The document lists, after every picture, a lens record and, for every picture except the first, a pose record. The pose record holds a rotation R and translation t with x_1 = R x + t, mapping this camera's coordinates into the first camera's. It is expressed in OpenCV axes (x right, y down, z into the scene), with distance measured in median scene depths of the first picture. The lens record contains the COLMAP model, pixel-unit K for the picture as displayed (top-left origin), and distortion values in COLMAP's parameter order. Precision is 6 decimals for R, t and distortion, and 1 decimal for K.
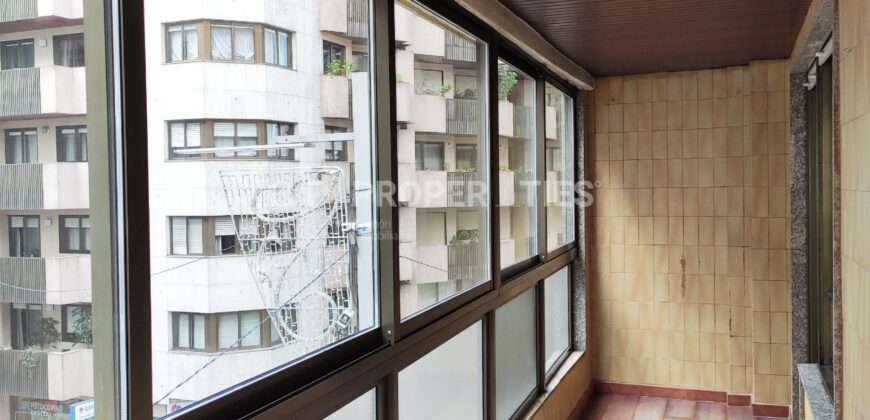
lens RADIAL K [[844.0, 0, 435.0], [0, 844.0, 210.0], [0, 0, 1]] dist [-0.096554, -0.005587]
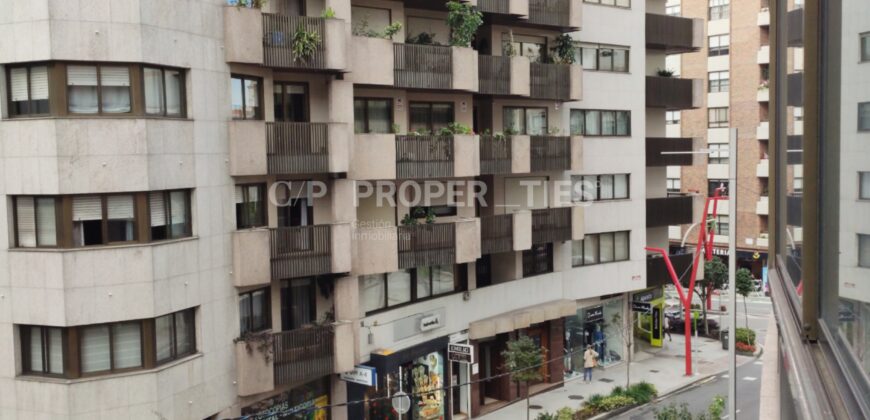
lens RADIAL K [[844.0, 0, 435.0], [0, 844.0, 210.0], [0, 0, 1]] dist [-0.096554, -0.005587]
pose [[0.999218, -0.004971, 0.039238, 0.025395], [0.003491, 0.999282, 0.037717, -0.005419], [-0.039397, -0.037550, 0.998518, 0.258685]]
